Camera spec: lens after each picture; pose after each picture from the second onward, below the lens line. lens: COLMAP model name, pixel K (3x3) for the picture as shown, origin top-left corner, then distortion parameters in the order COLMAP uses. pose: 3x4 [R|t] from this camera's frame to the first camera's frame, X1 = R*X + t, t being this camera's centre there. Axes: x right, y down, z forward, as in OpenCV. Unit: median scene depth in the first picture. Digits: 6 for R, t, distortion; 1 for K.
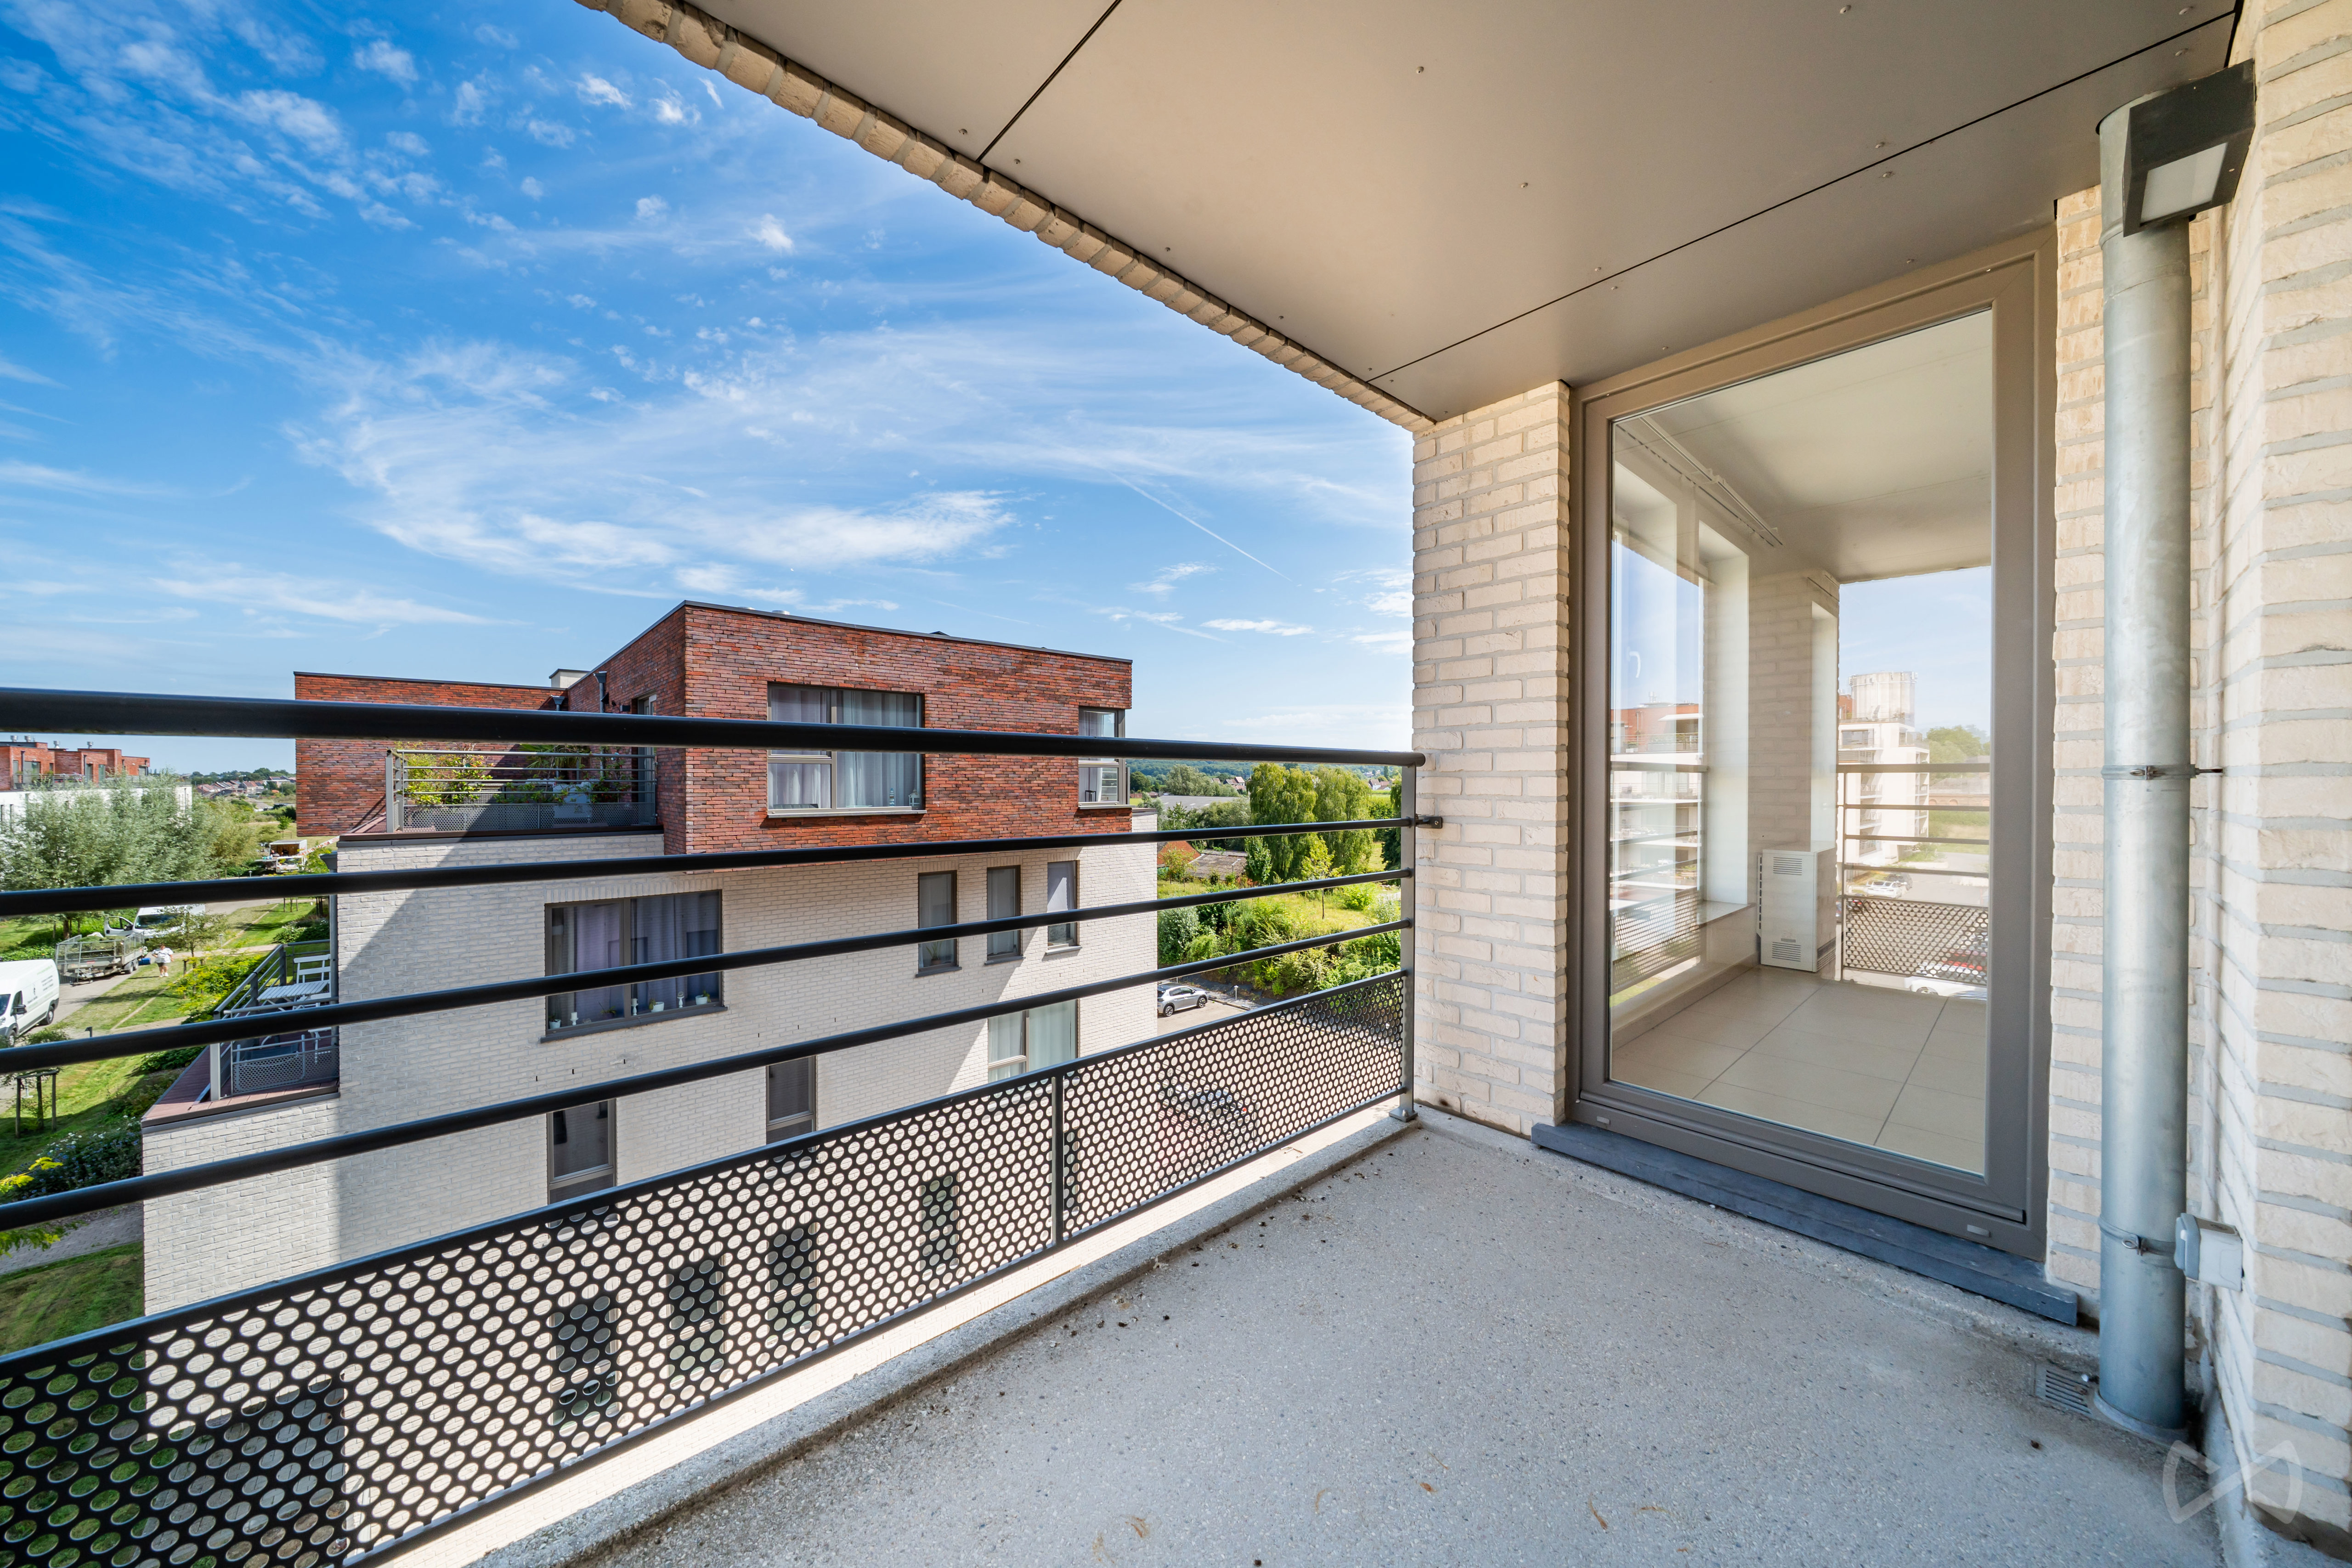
lens RADIAL K [[809.9, 0, 1169.8], [0, 809.9, 784.6], [0, 0, 1]] dist [-0.007023, -0.000160]
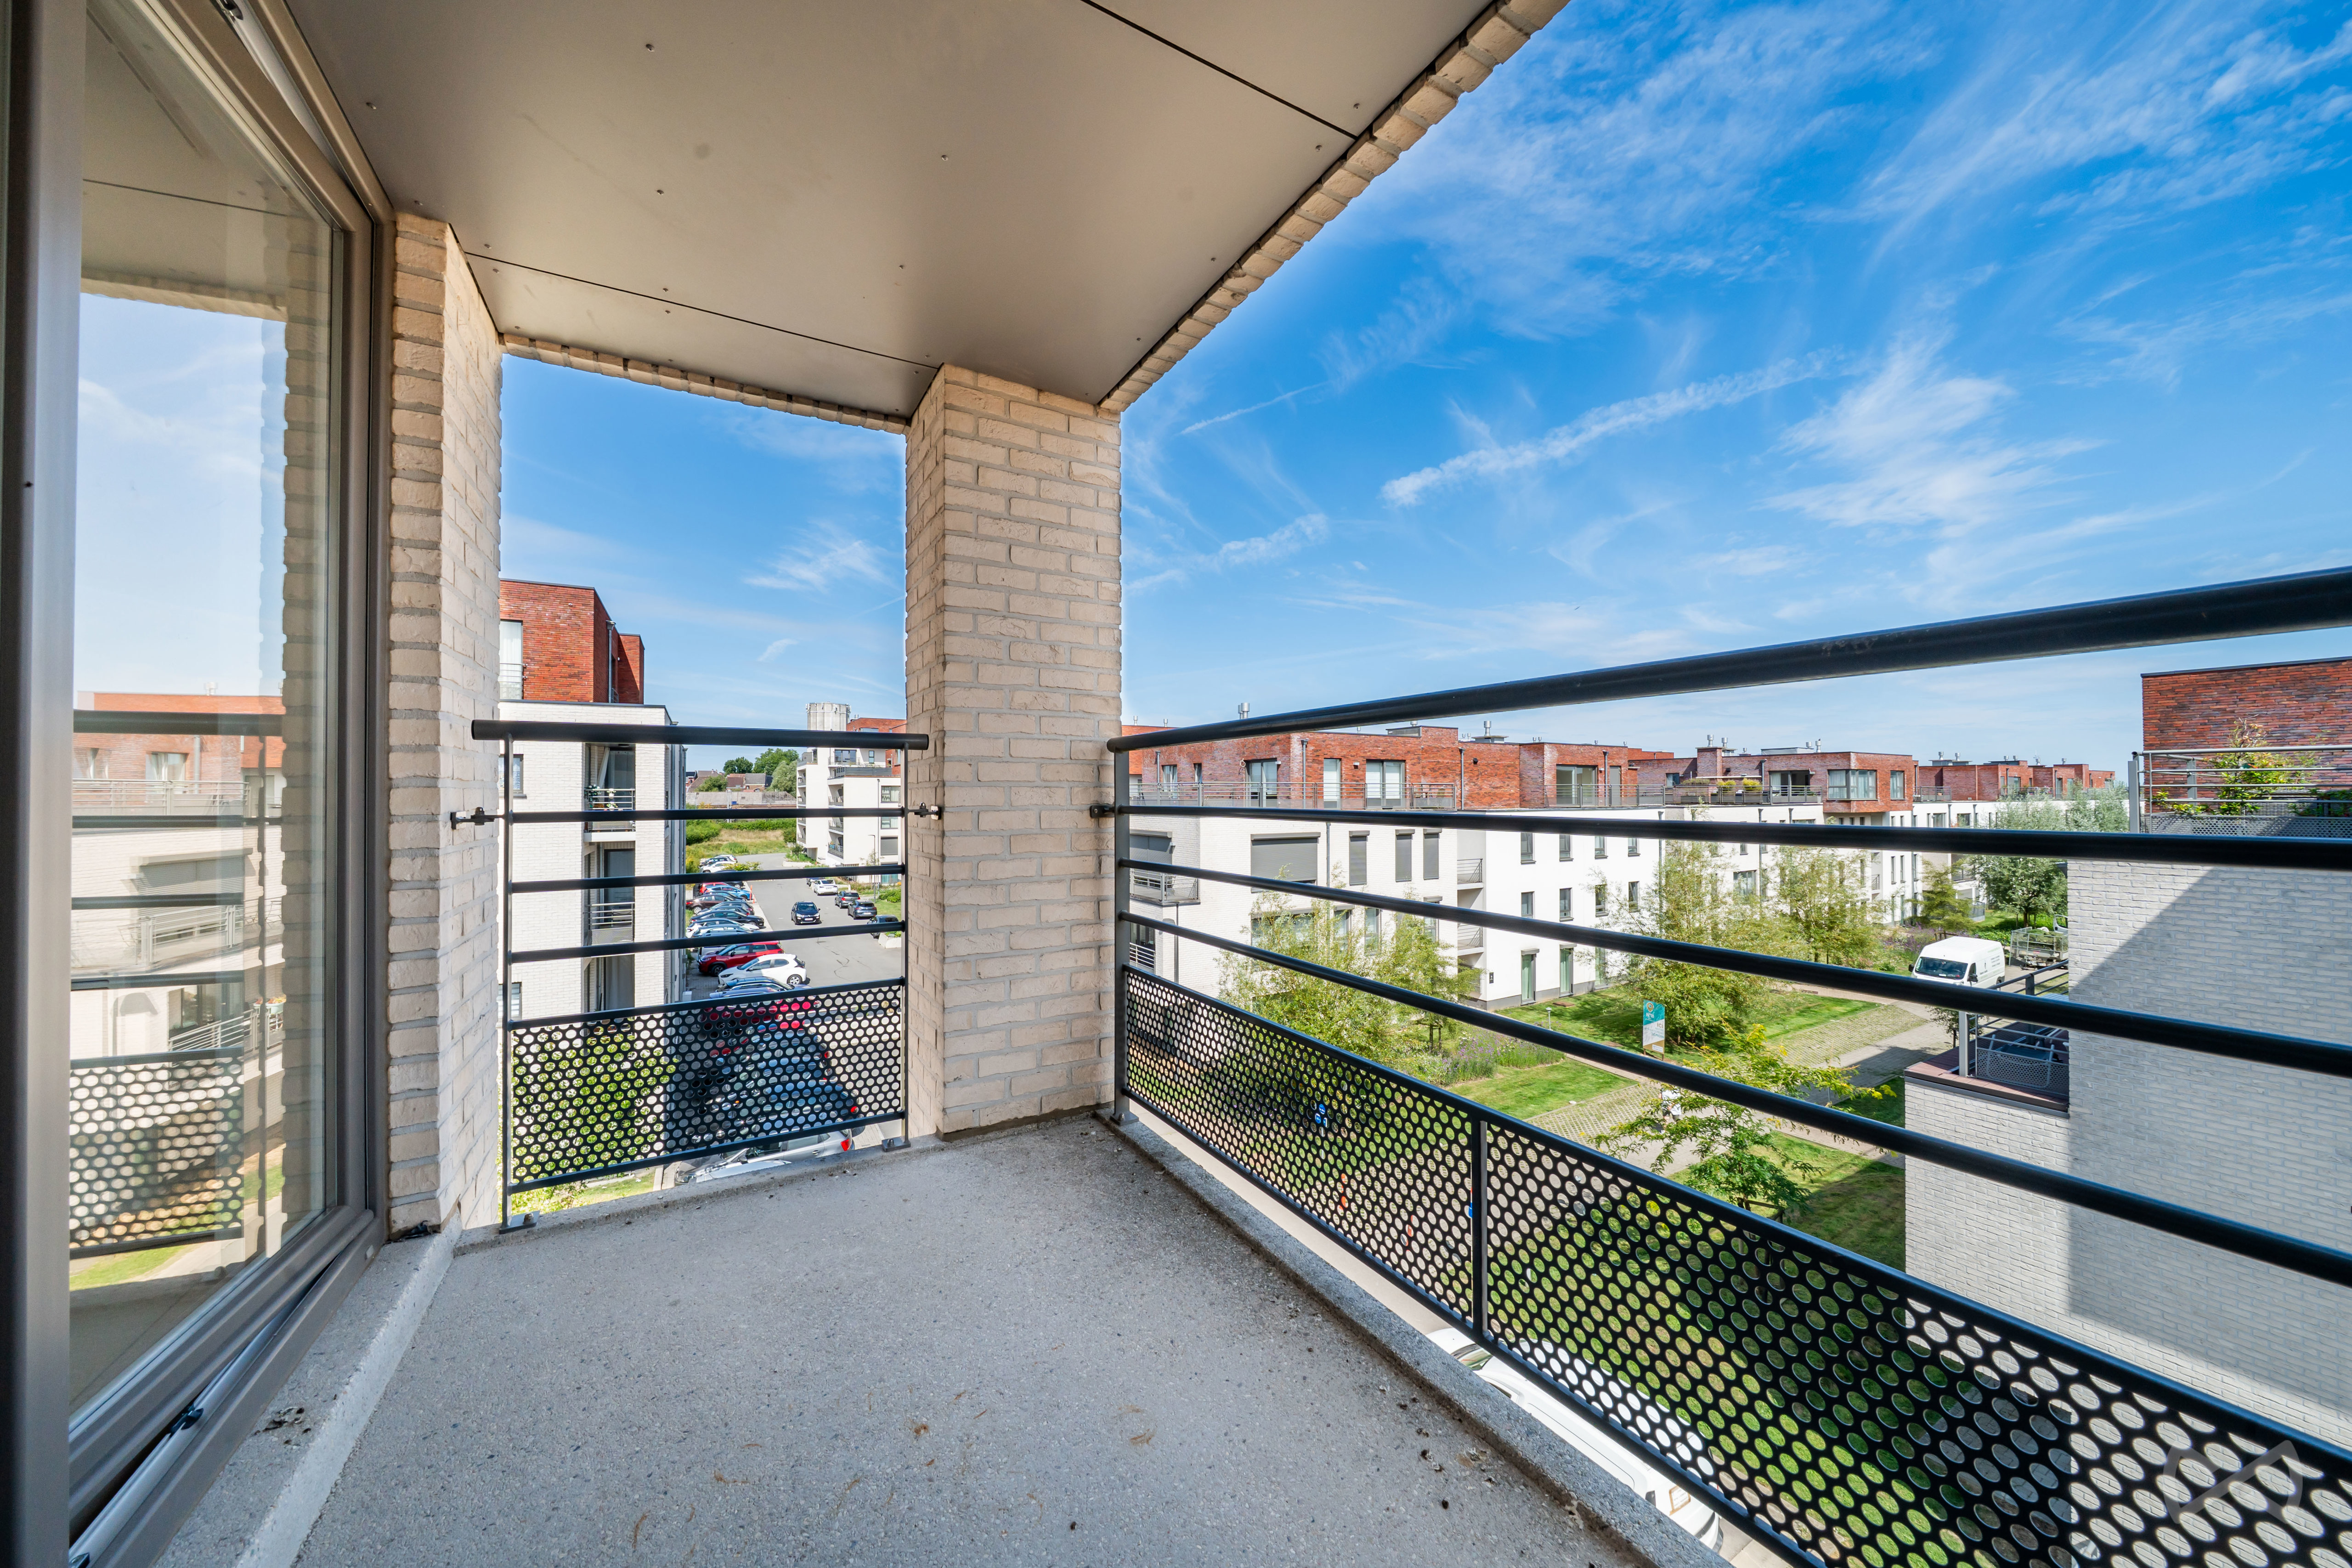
lens RADIAL K [[809.9, 0, 1169.8], [0, 809.9, 784.6], [0, 0, 1]] dist [-0.007023, -0.000160]
pose [[-0.206320, -0.010737, -0.978426, 0.125646], [-0.004846, 0.999939, -0.009951, 0.007884], [0.978473, 0.002688, -0.206360, 0.155976]]
